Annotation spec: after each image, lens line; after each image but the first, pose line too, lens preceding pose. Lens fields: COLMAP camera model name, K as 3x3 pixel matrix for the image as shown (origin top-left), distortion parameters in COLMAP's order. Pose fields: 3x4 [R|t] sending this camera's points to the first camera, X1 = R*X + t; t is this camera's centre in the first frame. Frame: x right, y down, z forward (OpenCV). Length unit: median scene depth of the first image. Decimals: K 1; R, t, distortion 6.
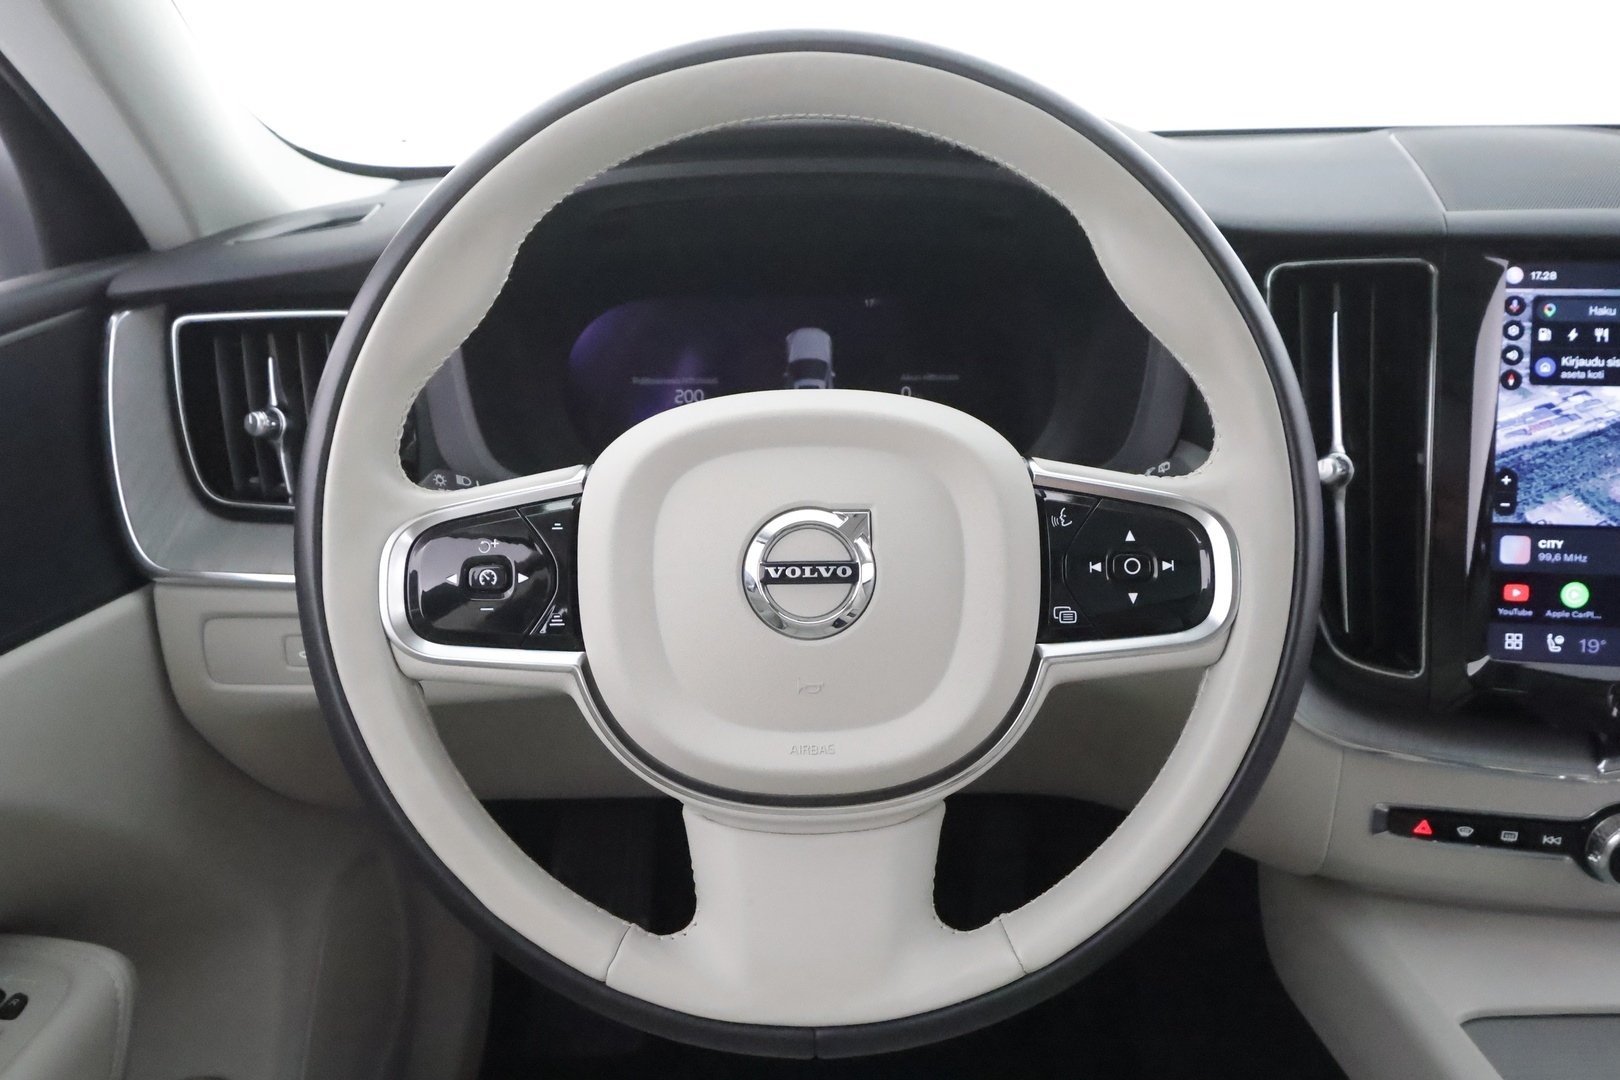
lens RADIAL K [[1193.3, 0, 806.8], [0, 1193.3, 551.0], [0, 0, 1]] dist [-0.011970, 0.011915]
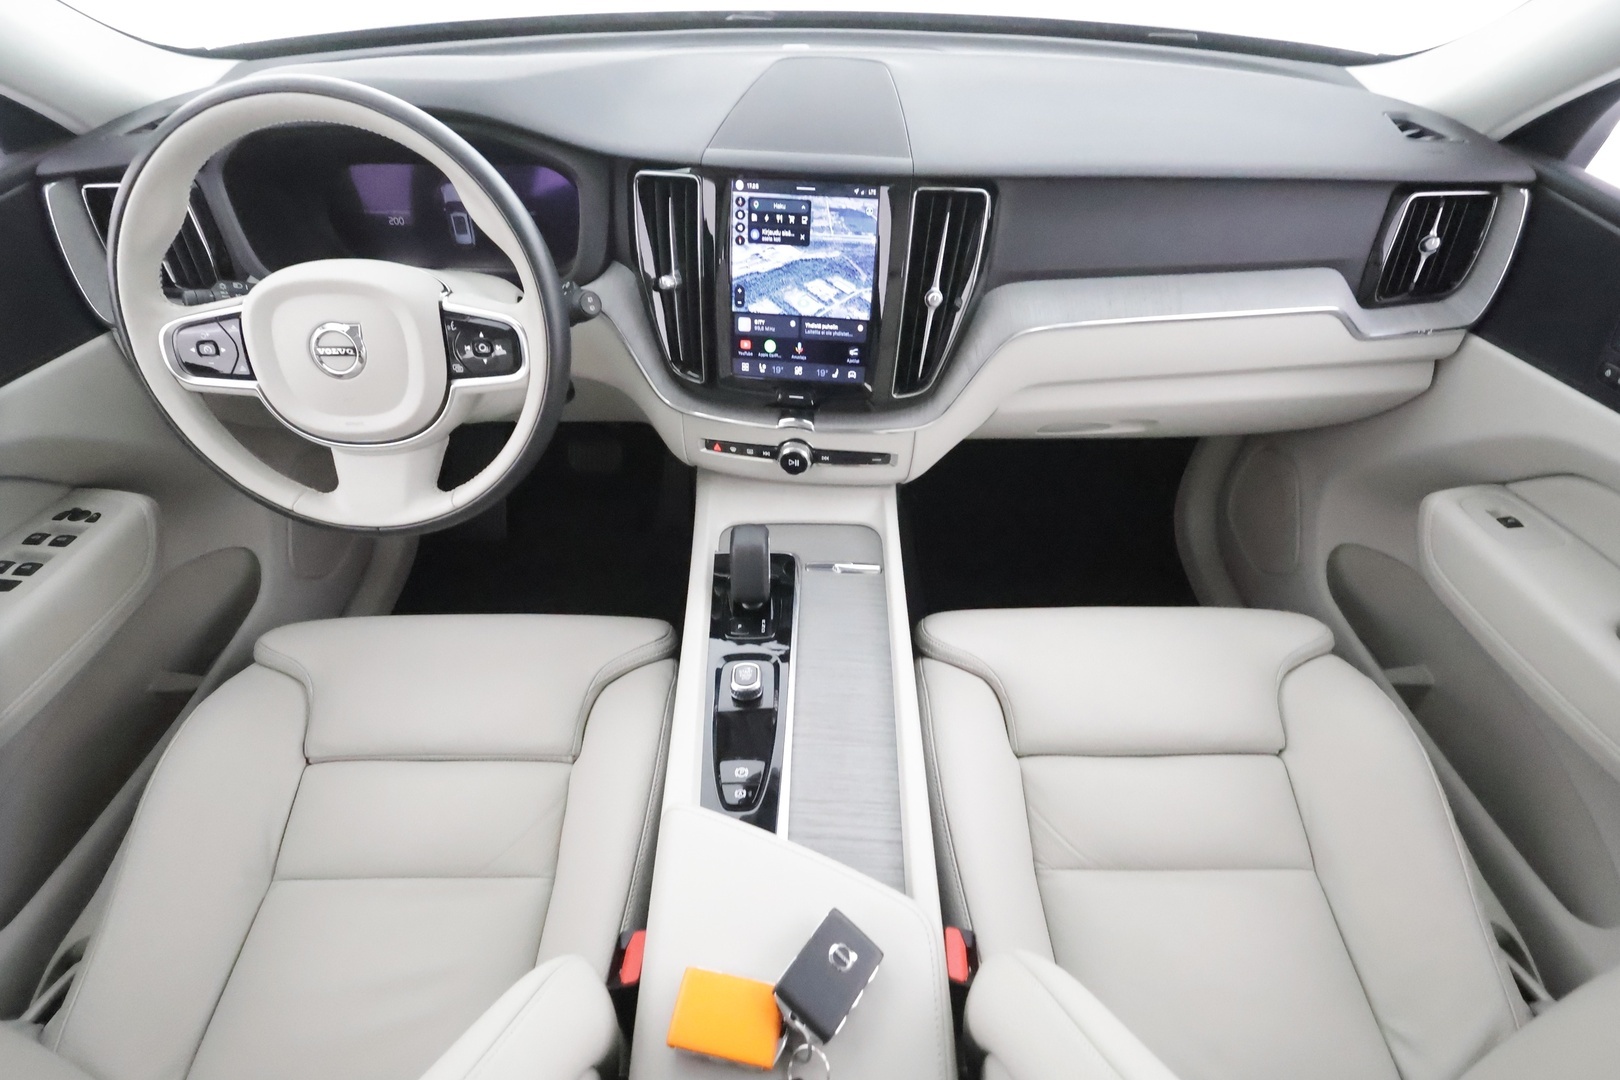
lens RADIAL K [[746.0, 0, 798.0], [0, 746.0, 543.3], [0, 0, 1]] dist [-0.003701, 0.001744]
pose [[0.999459, 0.003841, 0.032676, 0.795784], [-0.016411, 0.918992, 0.393935, -0.209860], [-0.028516, -0.394258, 0.918557, -0.501235]]
